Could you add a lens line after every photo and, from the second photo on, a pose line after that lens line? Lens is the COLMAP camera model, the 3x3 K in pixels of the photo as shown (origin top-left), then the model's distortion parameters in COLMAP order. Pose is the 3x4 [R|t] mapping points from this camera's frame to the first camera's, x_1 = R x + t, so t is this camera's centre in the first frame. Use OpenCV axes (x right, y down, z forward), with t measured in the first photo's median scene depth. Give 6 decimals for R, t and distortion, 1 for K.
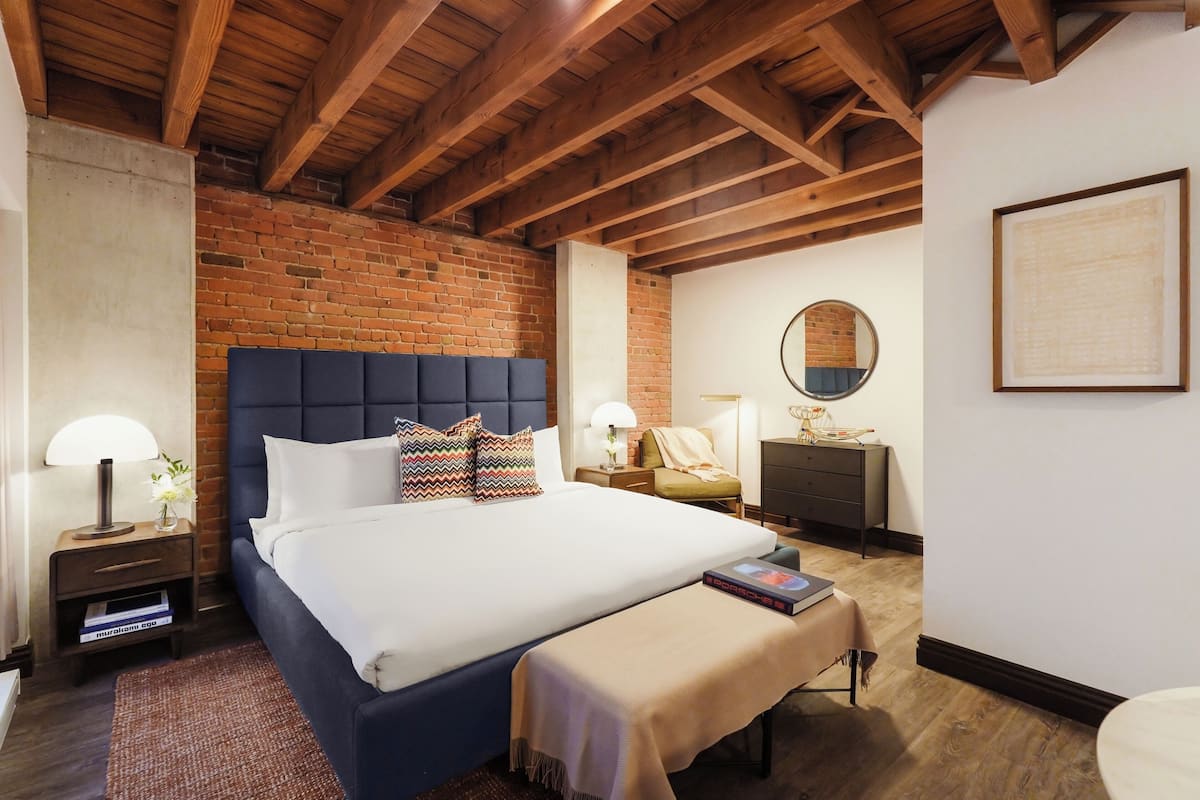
lens RADIAL K [[523.4, 0, 601.3], [0, 523.4, 395.7], [0, 0, 1]] dist [0.011100, 0.000261]
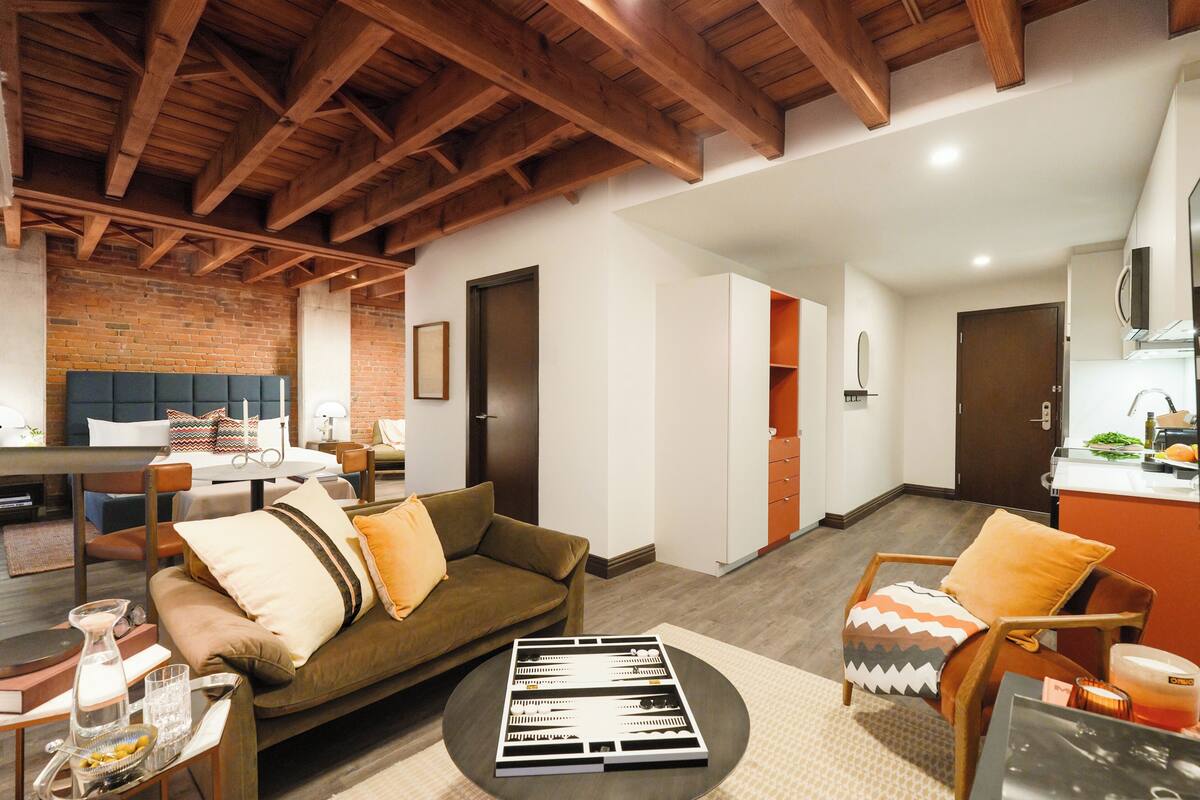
lens RADIAL K [[523.4, 0, 595.6], [0, 523.4, 401.7], [0, 0, 1]] dist [0.011100, 0.000261]
pose [[0.990042, 0.008151, 0.140537, 0.806081], [-0.009393, 0.999922, 0.008180, -0.014778], [-0.140459, -0.009419, 0.990042, -1.020516]]
